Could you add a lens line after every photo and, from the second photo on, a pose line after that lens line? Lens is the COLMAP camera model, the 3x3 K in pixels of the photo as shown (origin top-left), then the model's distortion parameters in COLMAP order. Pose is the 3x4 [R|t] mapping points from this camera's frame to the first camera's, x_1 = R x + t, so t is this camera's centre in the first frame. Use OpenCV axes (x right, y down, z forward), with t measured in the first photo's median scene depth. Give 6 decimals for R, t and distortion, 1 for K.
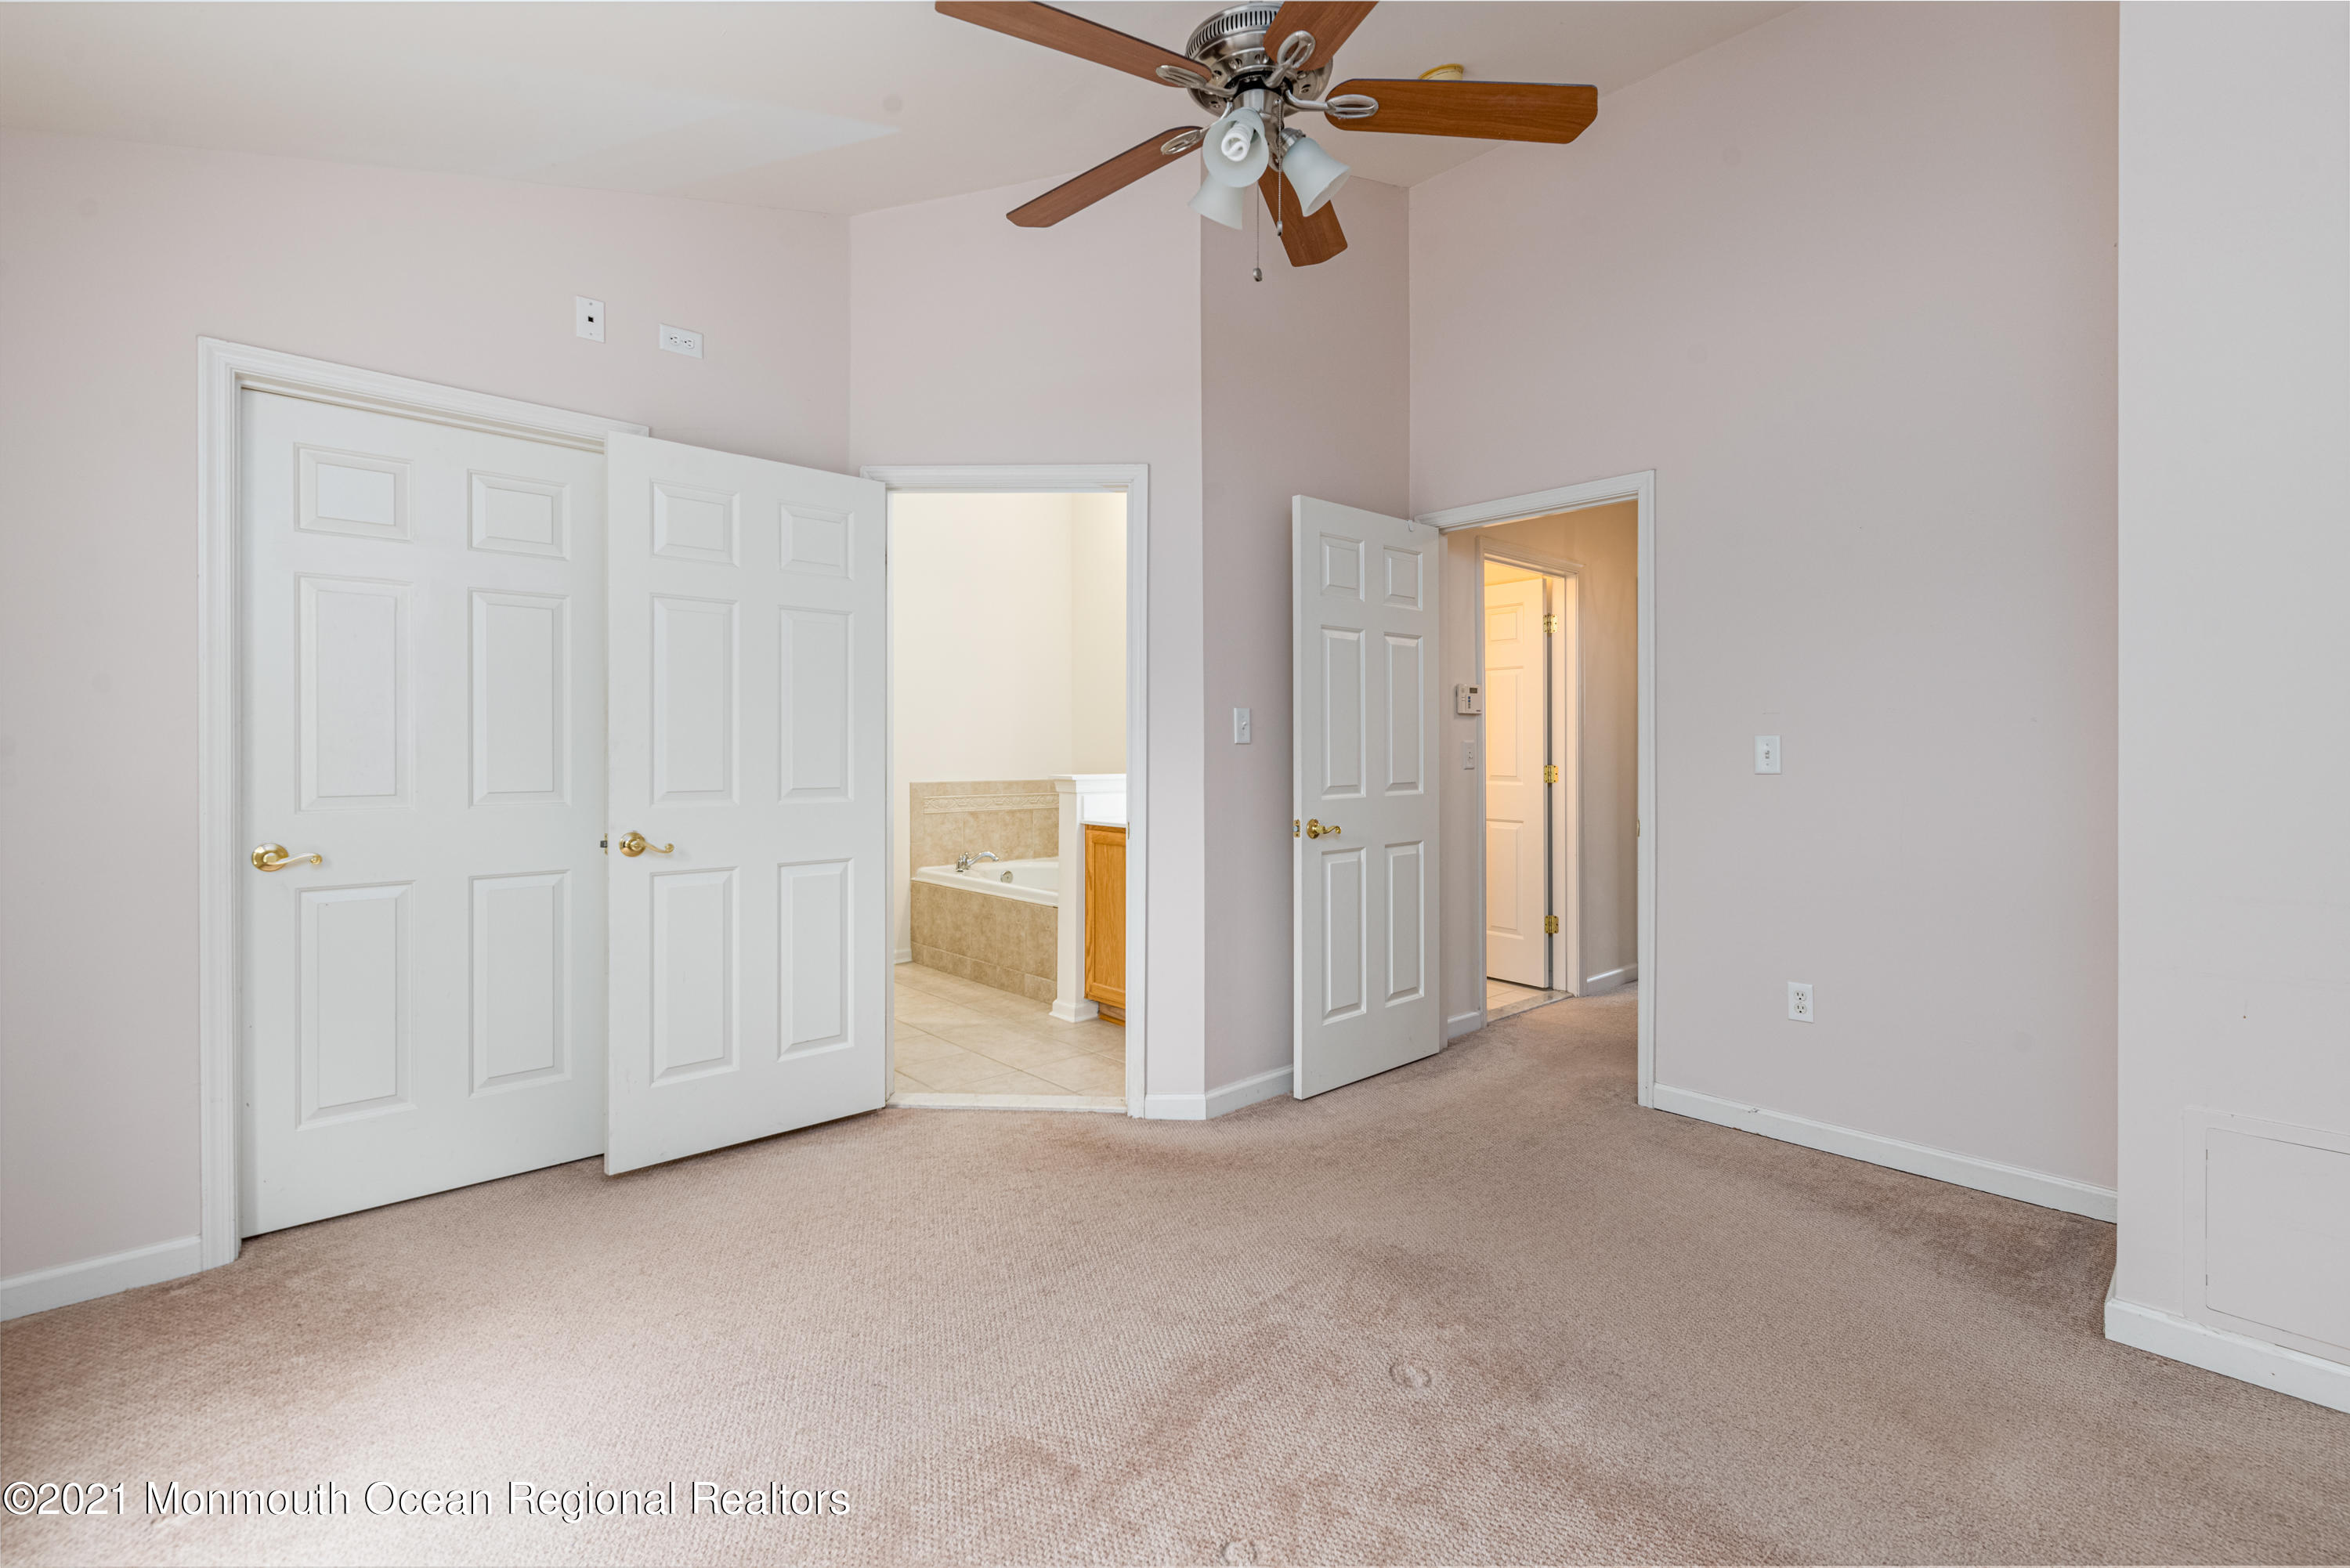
lens RADIAL K [[1071.0, 0, 1189.6], [0, 1071.0, 748.7], [0, 0, 1]] dist [0.001392, 0.000144]
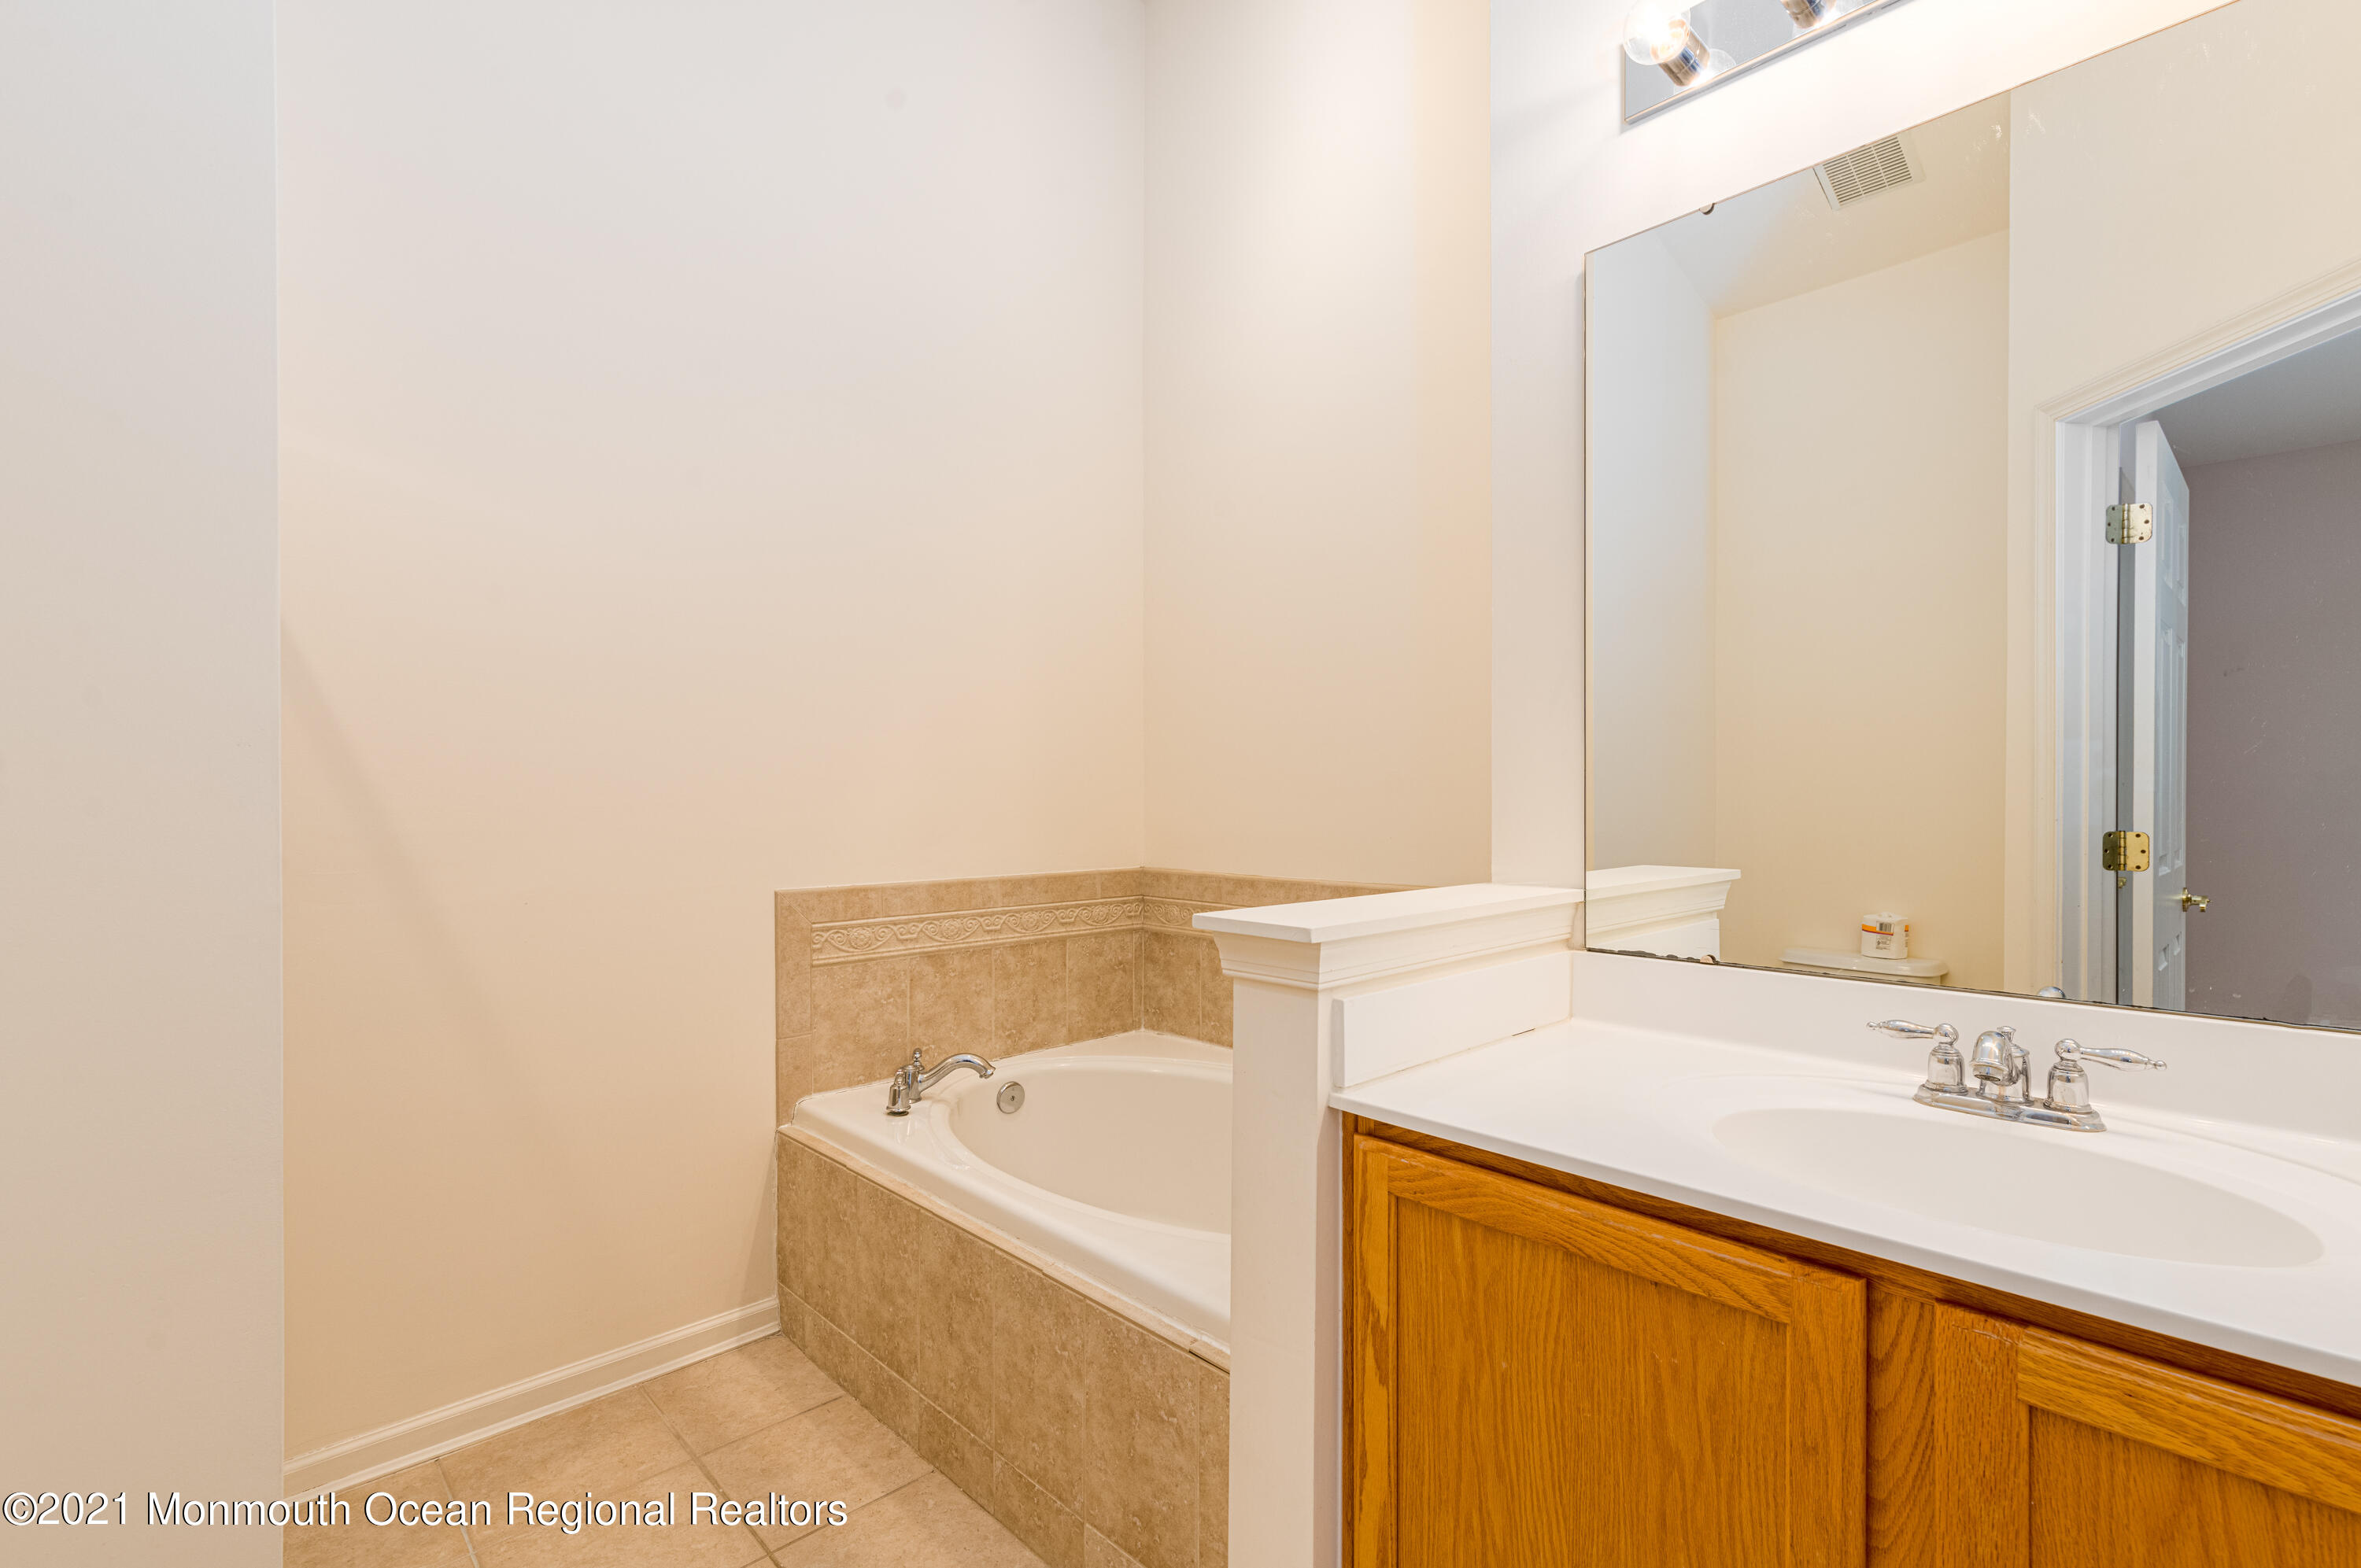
lens RADIAL K [[1055.4, 0, 1186.5], [0, 1055.4, 754.2], [0, 0, 1]] dist [0.000556, -0.000044]
pose [[0.999788, -0.008122, 0.018942, -0.111151], [0.008779, 0.999355, -0.034830, -0.005654], [-0.018647, 0.034988, 0.999214, 0.590657]]
